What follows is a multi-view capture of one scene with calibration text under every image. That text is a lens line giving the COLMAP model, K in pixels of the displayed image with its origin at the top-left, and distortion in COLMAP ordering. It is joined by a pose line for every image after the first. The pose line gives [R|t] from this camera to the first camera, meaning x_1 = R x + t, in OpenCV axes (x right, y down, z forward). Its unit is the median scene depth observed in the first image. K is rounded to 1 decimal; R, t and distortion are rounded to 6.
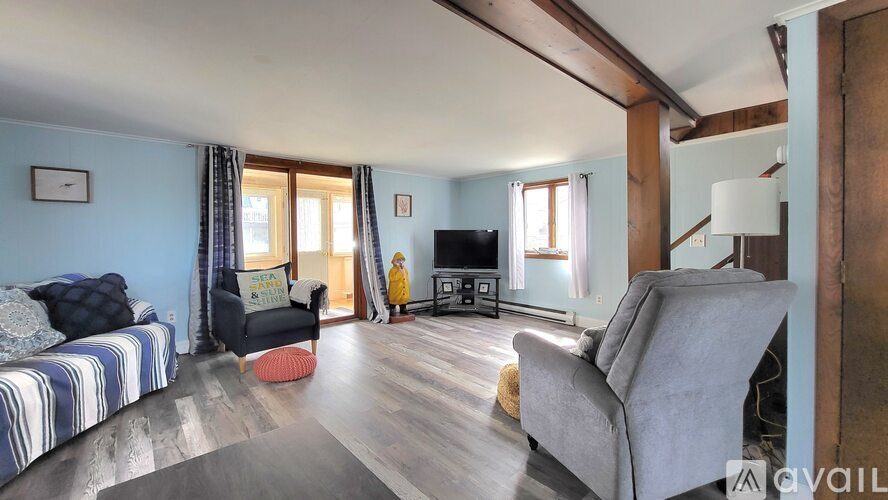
lens RADIAL K [[351.8, 0, 444.0], [0, 351.8, 250.0], [0, 0, 1]] dist [0.000288, 0.000025]
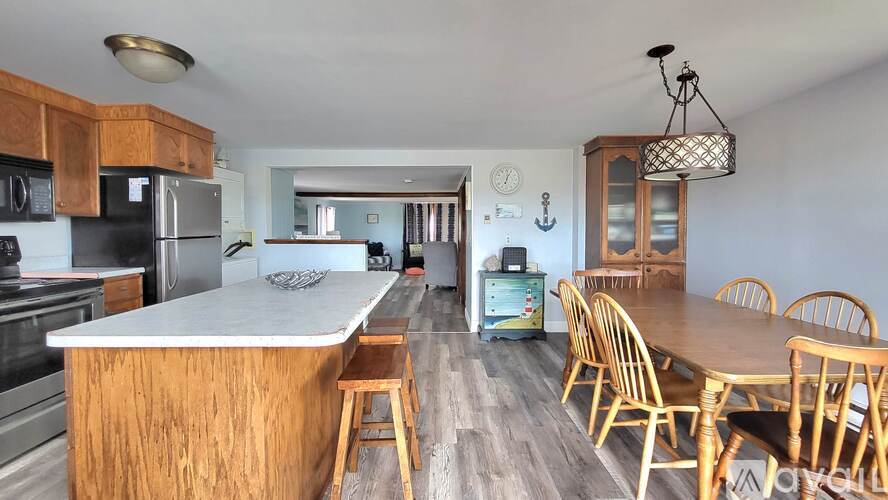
lens RADIAL K [[351.8, 0, 444.0], [0, 351.8, 250.0], [0, 0, 1]] dist [0.000288, 0.000025]
pose [[0.750029, 0.043514, -0.659972, 2.083494], [-0.032903, 0.999053, 0.028479, 0.017075], [0.660586, 0.000355, 0.750750, -1.405099]]
